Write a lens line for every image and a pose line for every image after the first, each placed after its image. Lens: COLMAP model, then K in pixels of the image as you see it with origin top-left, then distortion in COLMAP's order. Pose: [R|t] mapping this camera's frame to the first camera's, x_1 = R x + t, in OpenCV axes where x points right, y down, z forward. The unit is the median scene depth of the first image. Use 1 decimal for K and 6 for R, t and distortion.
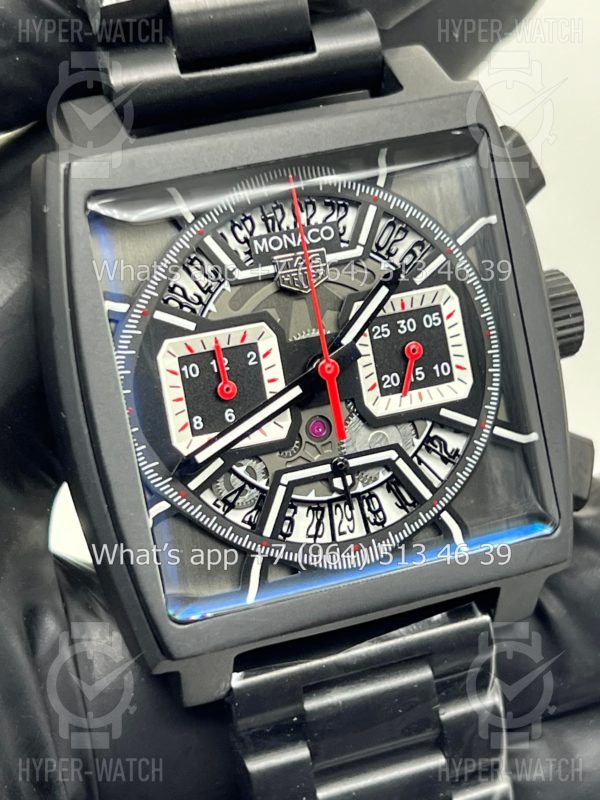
lens RADIAL K [[1851.3, 0, 296.9], [0, 1851.3, 402.2], [0, 0, 1]] dist [0.230213, 0.000000]
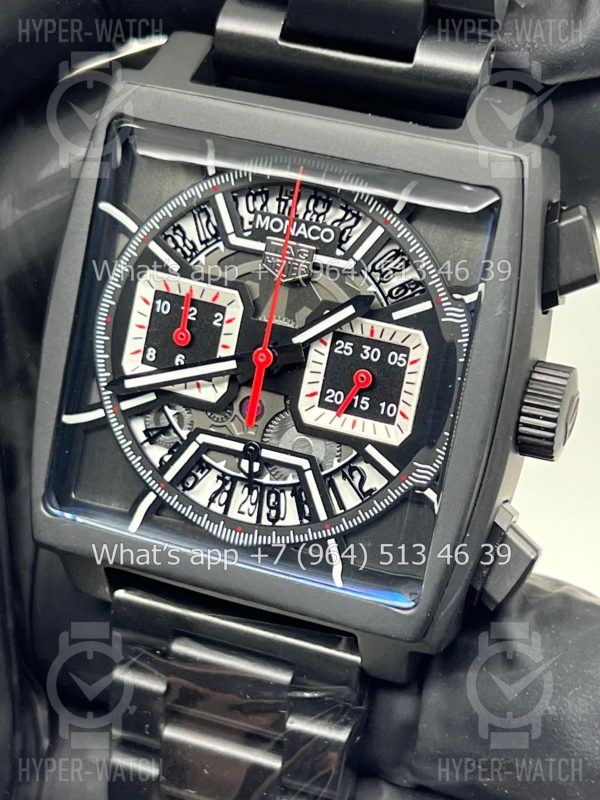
lens RADIAL K [[1851.3, 0, 300.1], [0, 1851.3, 399.7], [0, 0, 1]] dist [0.230213, 0.000000]
pose [[0.752027, 0.412636, -0.513992, 0.553048], [-0.376983, 0.908930, 0.178127, -0.181862], [0.540684, 0.059810, 0.839097, 0.152916]]
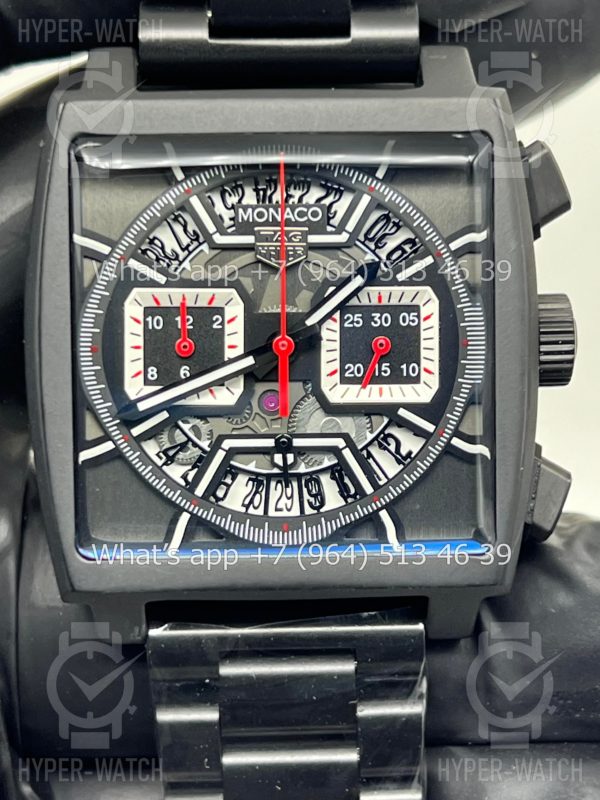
lens RADIAL K [[1851.3, 0, 294.0], [0, 1851.3, 396.1], [0, 0, 1]] dist [0.230213, 0.000000]
pose [[0.948890, 0.189600, -0.252309, 0.276546], [-0.191549, 0.981335, 0.017052, -0.008907], [0.250833, 0.032149, 0.967496, 0.022777]]
